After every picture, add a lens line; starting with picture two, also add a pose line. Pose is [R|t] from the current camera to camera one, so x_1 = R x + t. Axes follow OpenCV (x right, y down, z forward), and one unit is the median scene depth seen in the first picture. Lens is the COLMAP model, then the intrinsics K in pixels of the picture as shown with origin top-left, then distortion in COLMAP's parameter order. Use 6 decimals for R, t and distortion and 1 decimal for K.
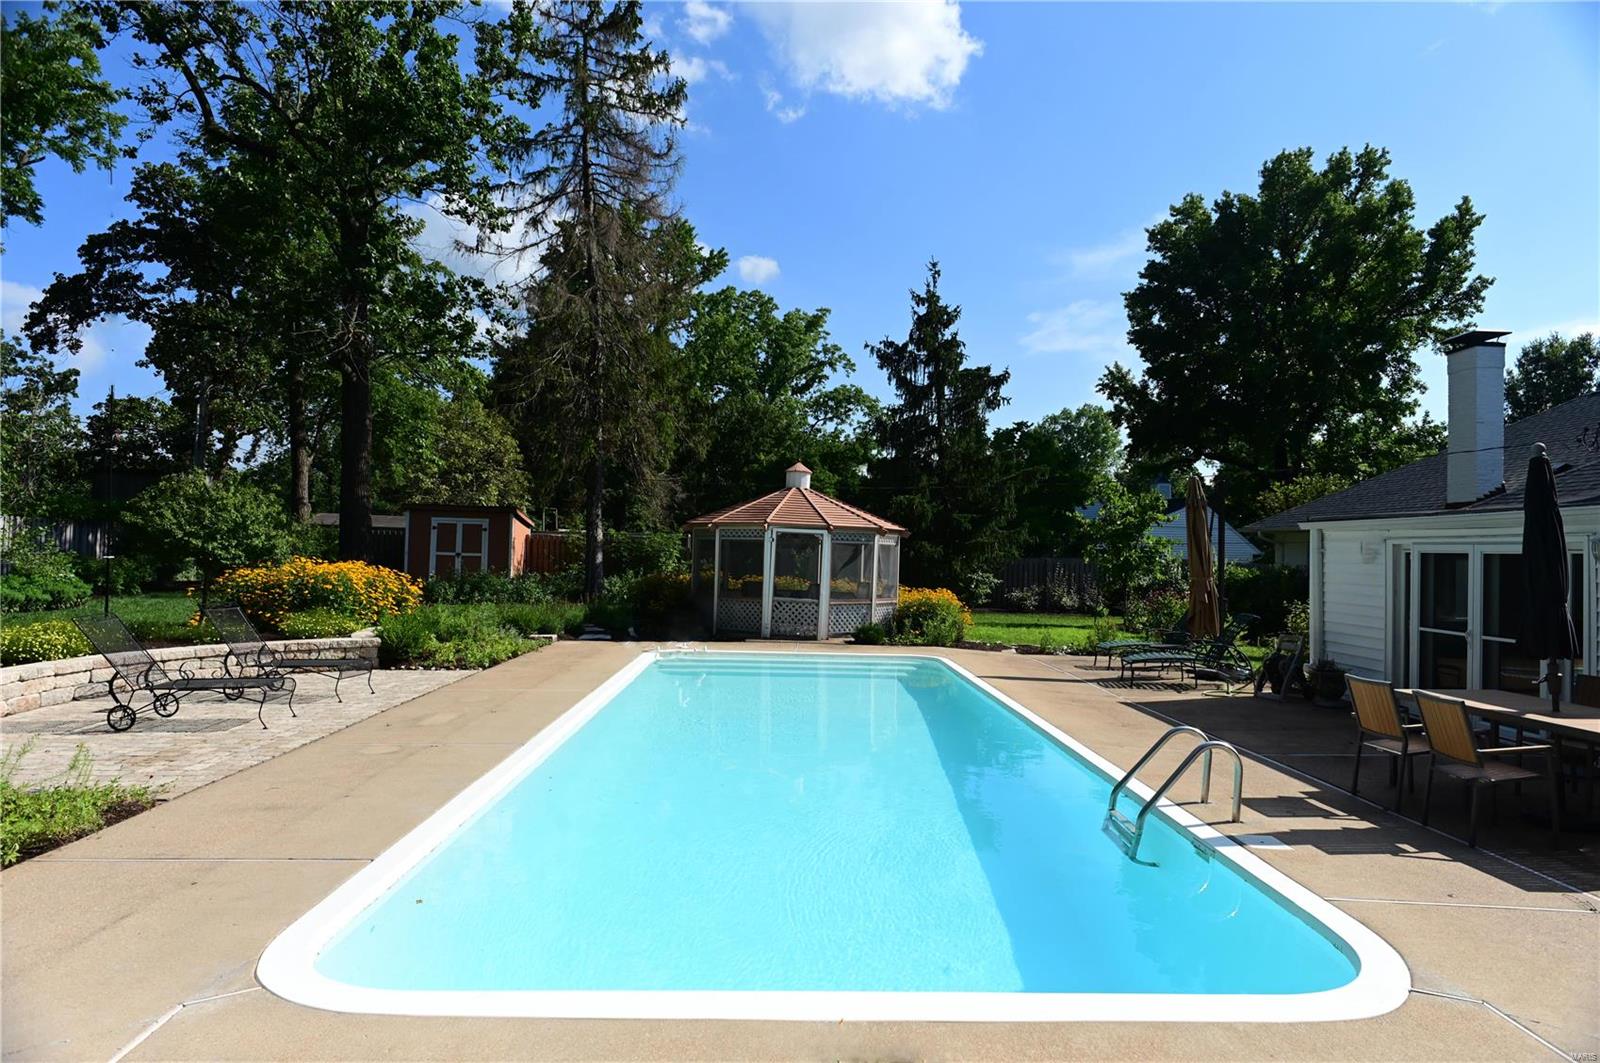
lens RADIAL K [[889.0, 0, 803.1], [0, 889.0, 535.7], [0, 0, 1]] dist [-0.000953, -0.012053]
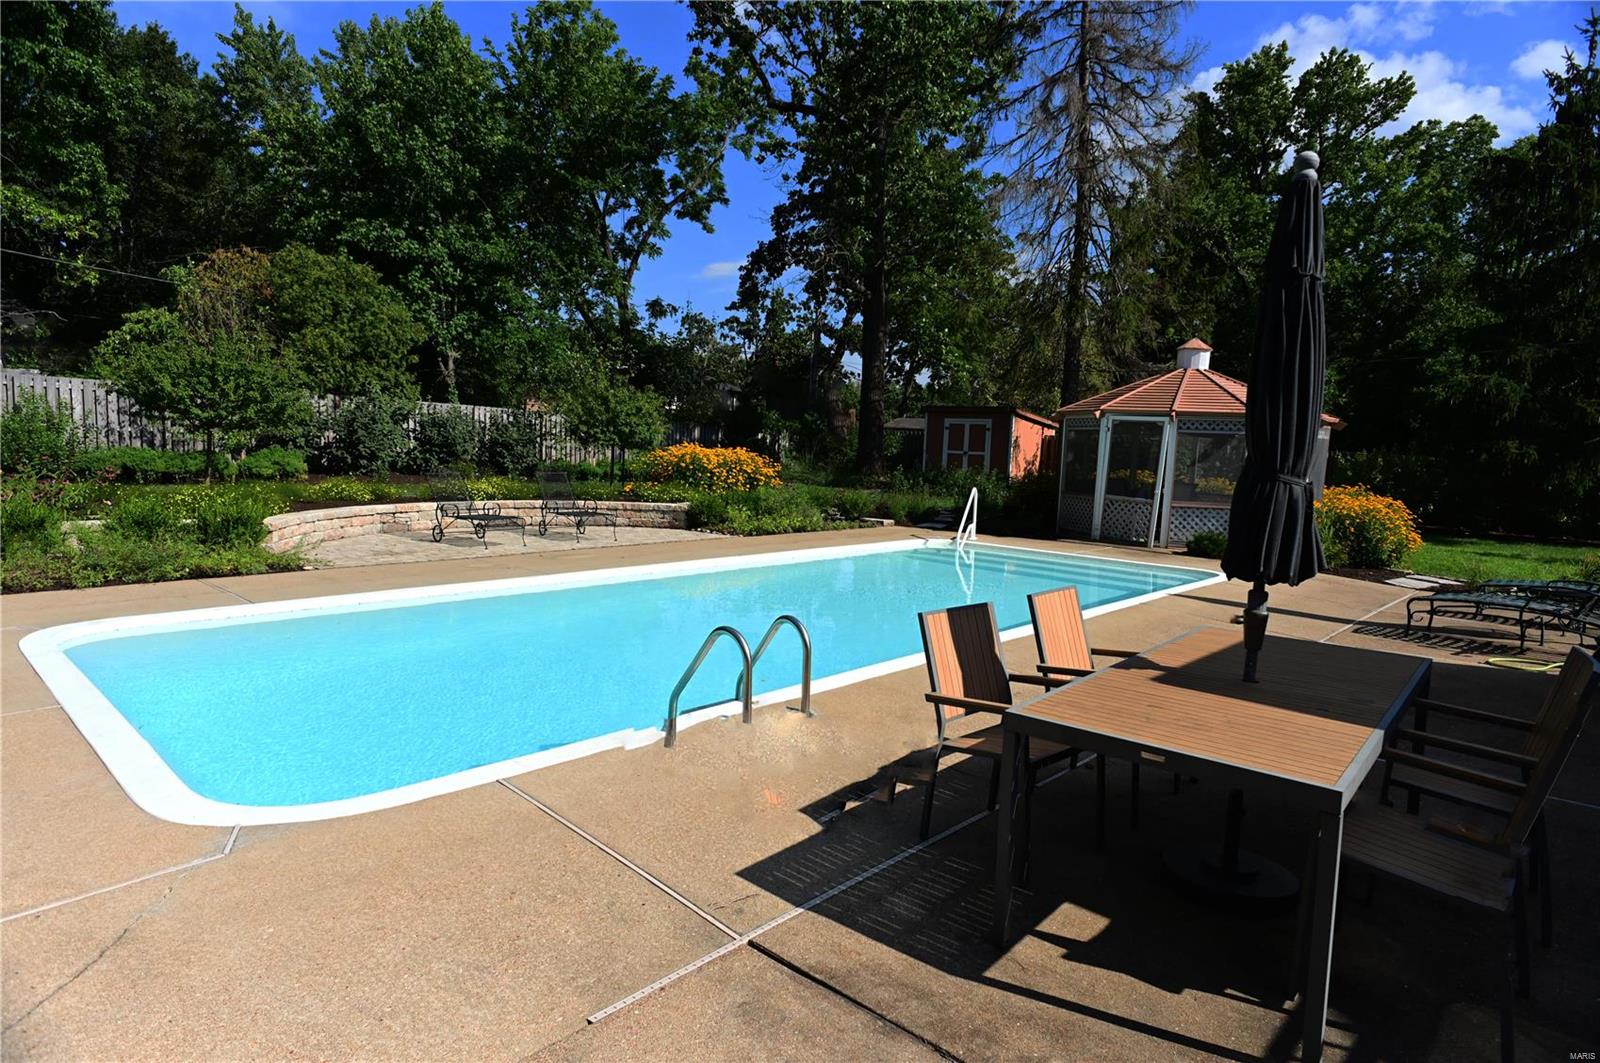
lens RADIAL K [[889.0, 0, 803.1], [0, 889.0, 535.7], [0, 0, 1]] dist [-0.000953, -0.012053]
pose [[0.701564, 0.073562, -0.708800, 0.159017], [-0.003761, 0.995026, 0.099546, 0.009447], [0.712597, -0.067172, 0.698351, 0.070251]]
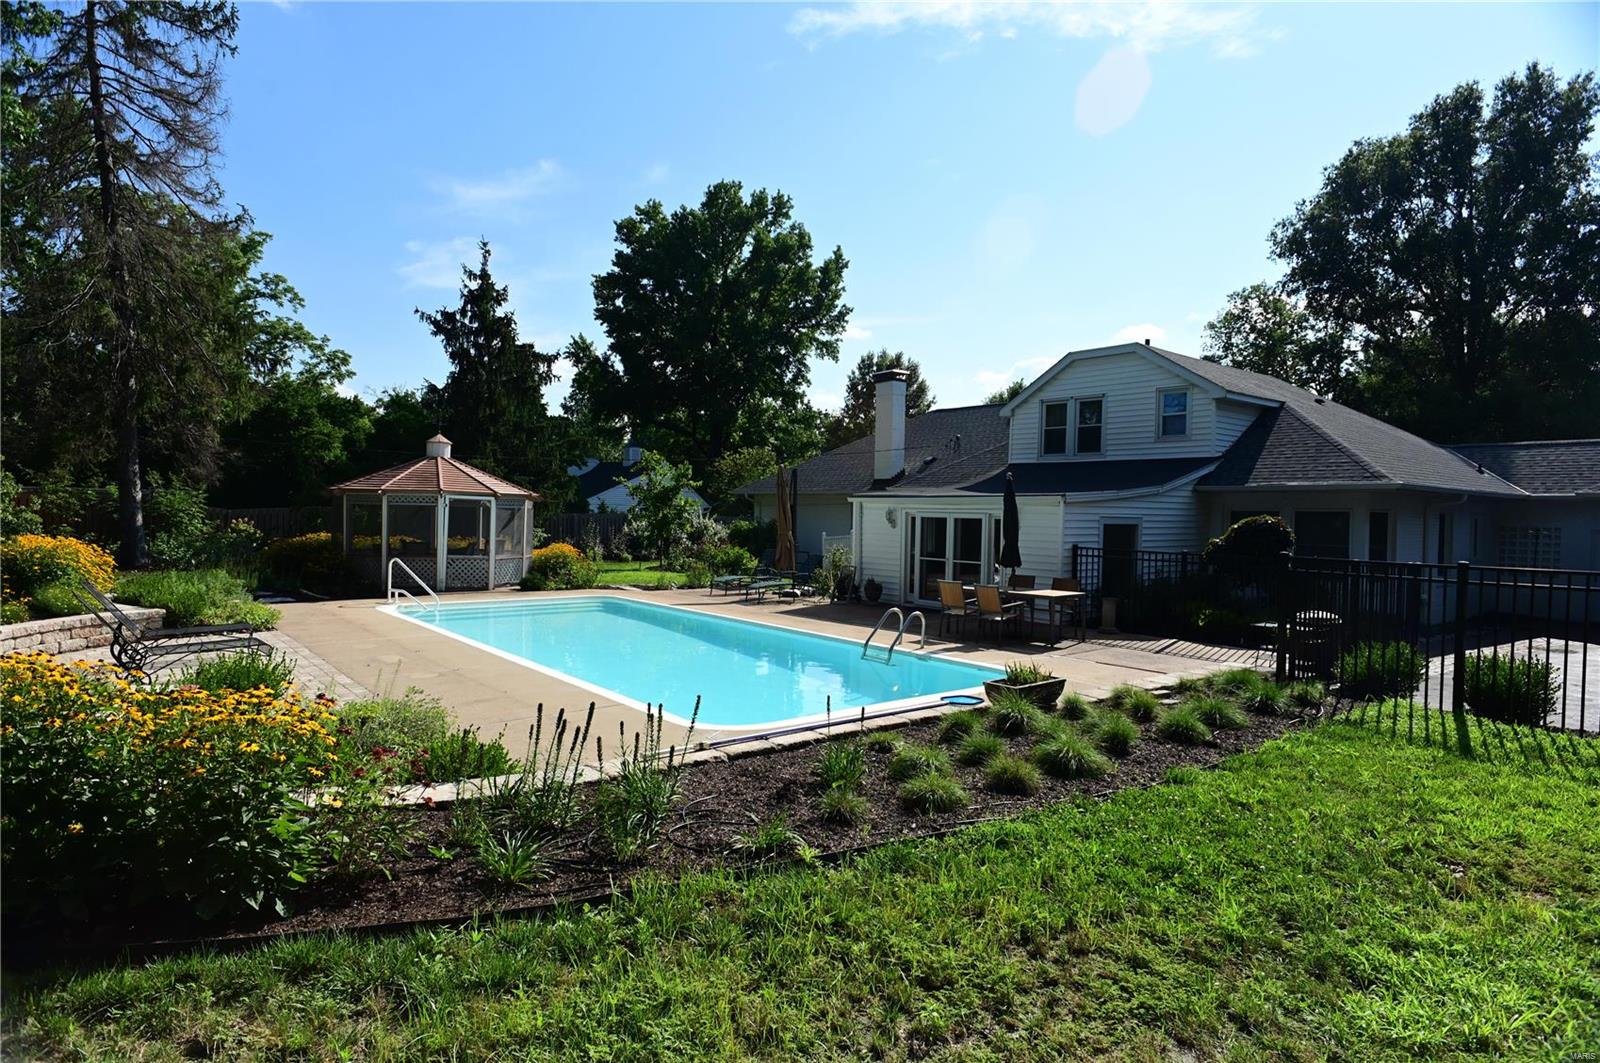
lens RADIAL K [[889.0, 0, 803.1], [0, 889.0, 535.7], [0, 0, 1]] dist [-0.000953, -0.012053]
pose [[0.790327, -0.023891, 0.612219, -0.154729], [-0.011952, 0.998448, 0.054392, -0.009833], [-0.612569, -0.050305, 0.788815, -0.077410]]
